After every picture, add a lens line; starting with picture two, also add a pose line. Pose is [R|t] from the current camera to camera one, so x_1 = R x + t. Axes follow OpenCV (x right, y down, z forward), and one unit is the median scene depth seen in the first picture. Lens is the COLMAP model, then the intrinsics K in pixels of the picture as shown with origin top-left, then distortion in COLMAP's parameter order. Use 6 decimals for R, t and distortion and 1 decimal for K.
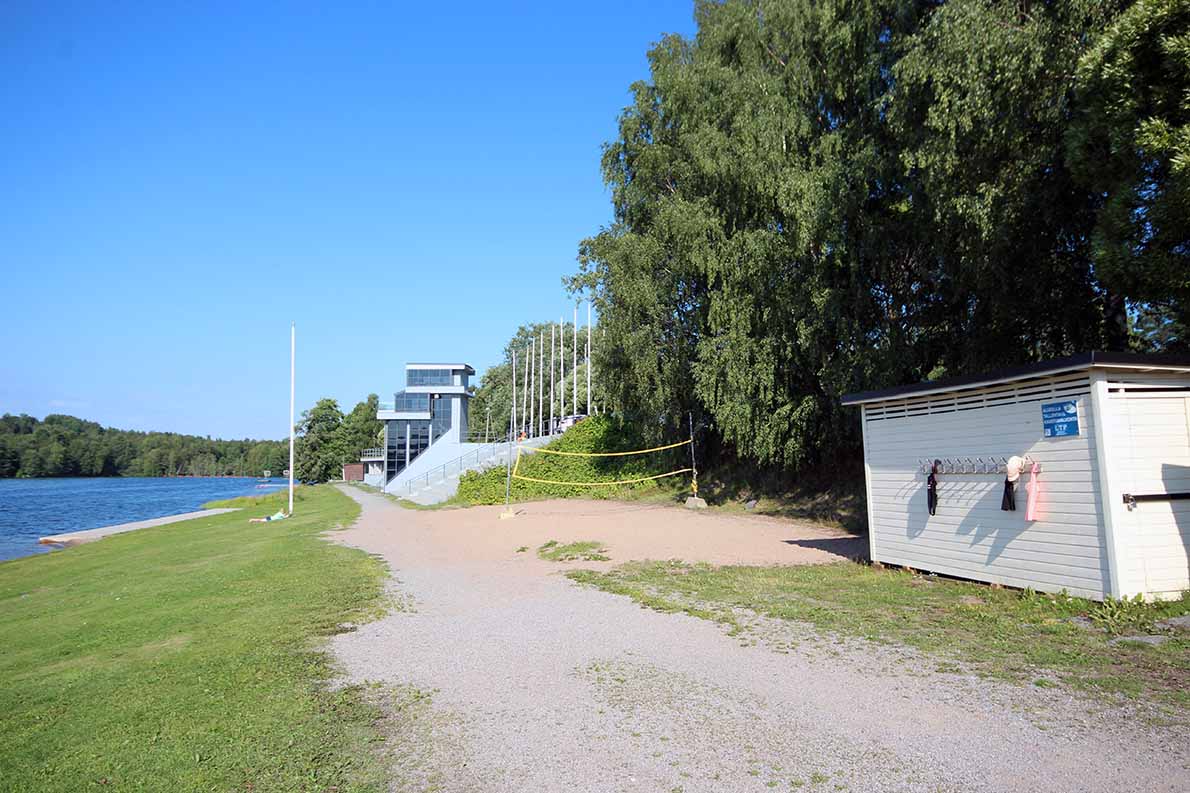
lens RADIAL K [[801.0, 0, 595.0], [0, 801.0, 396.5], [0, 0, 1]] dist [0.002274, 0.001513]
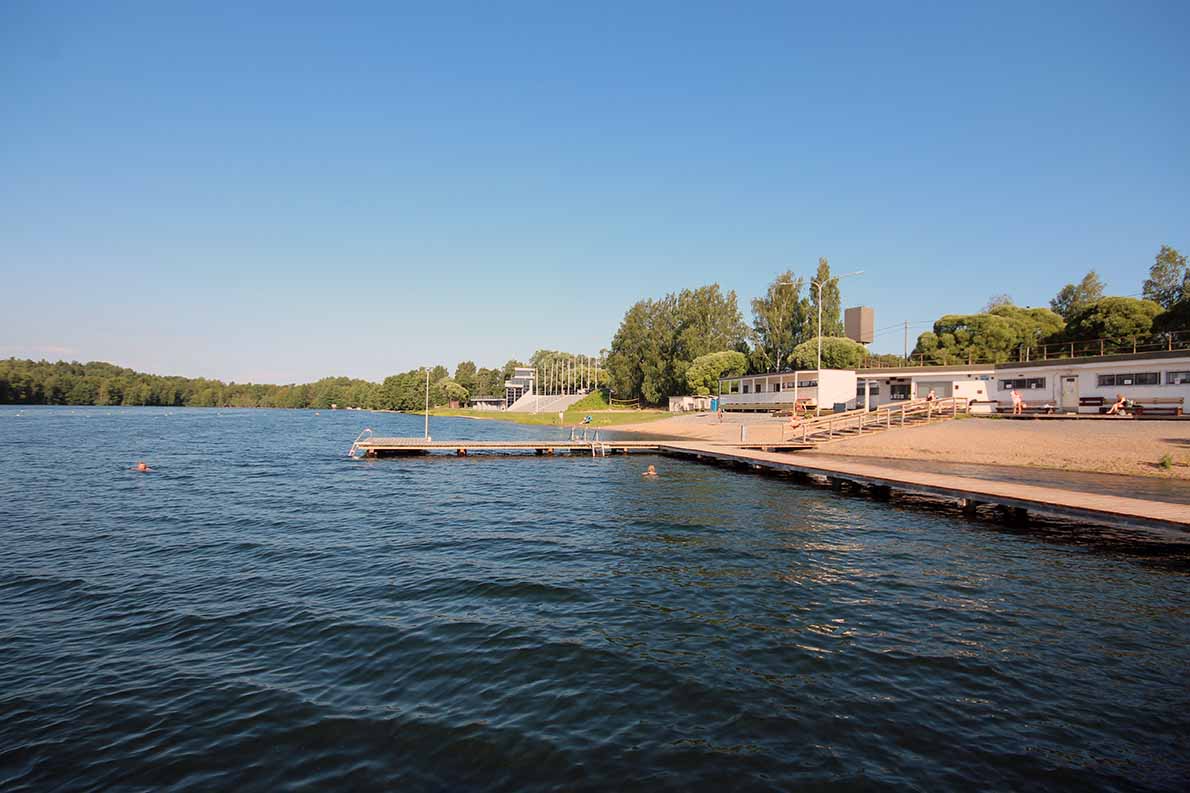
lens RADIAL K [[578.8, 0, 595.0], [0, 578.8, 396.5], [0, 0, 1]] dist [0.138092, -0.069282]
pose [[0.966790, 0.023601, 0.254478, -0.143860], [-0.040234, 0.997366, 0.060355, -0.022819], [-0.252384, -0.068589, 0.965193, -0.345438]]
